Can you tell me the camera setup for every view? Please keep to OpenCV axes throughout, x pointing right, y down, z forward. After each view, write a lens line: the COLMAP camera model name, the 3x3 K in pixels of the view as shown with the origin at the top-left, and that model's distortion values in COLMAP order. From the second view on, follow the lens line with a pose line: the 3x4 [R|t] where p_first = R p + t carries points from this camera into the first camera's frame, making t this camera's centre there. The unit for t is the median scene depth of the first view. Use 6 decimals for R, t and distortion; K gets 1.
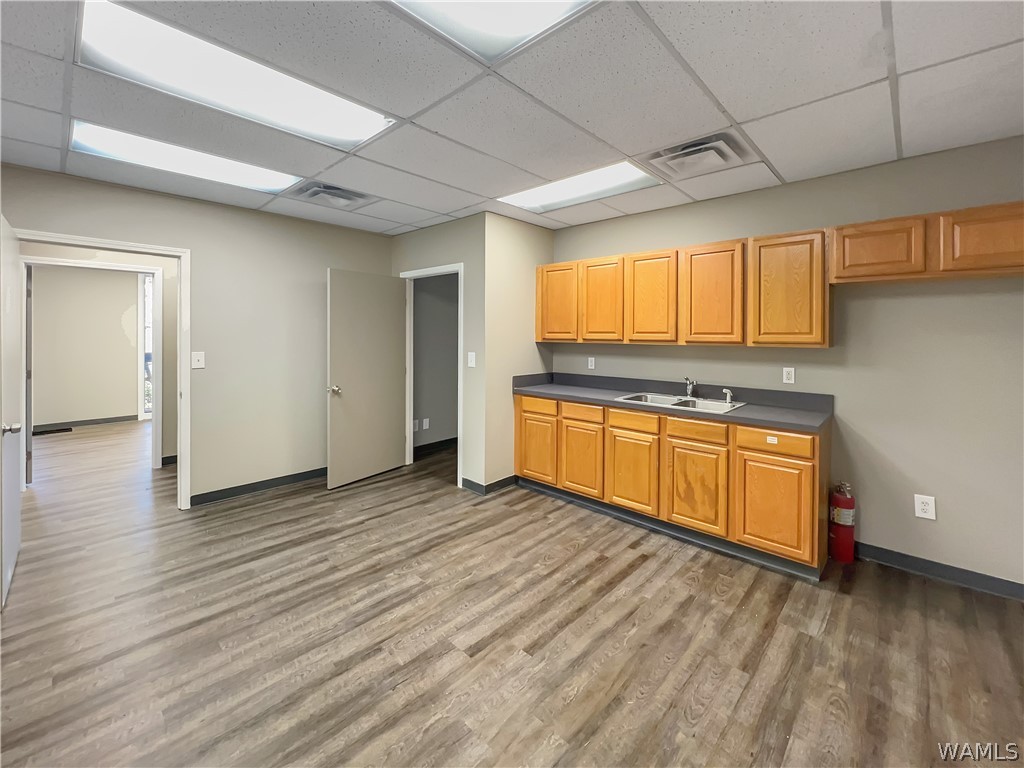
lens RADIAL K [[431.3, 0, 512.0], [0, 431.3, 384.0], [0, 0, 1]] dist [0.000034, -0.000096]
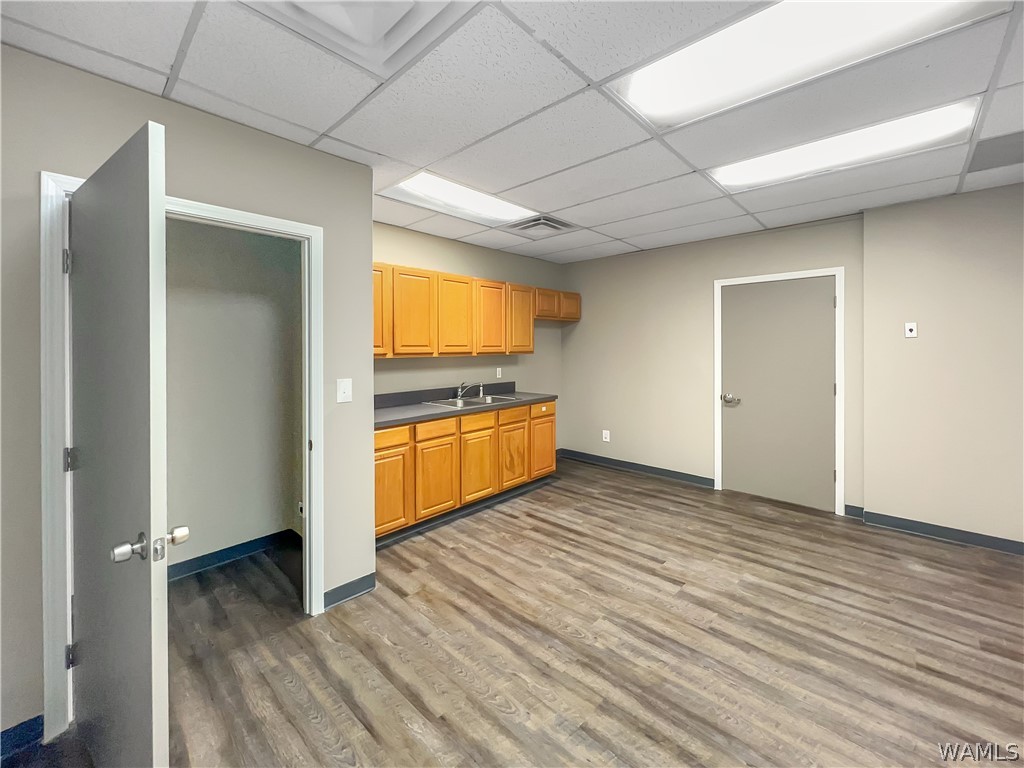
lens RADIAL K [[414.7, 0, 512.0], [0, 414.7, 384.0], [0, 0, 1]] dist [0.000064, 0.000039]
pose [[0.000147, -0.093682, 0.995602, -1.016095], [0.121974, 0.988170, 0.092964, -0.134276], [-0.992533, 0.121424, 0.011572, 1.098784]]
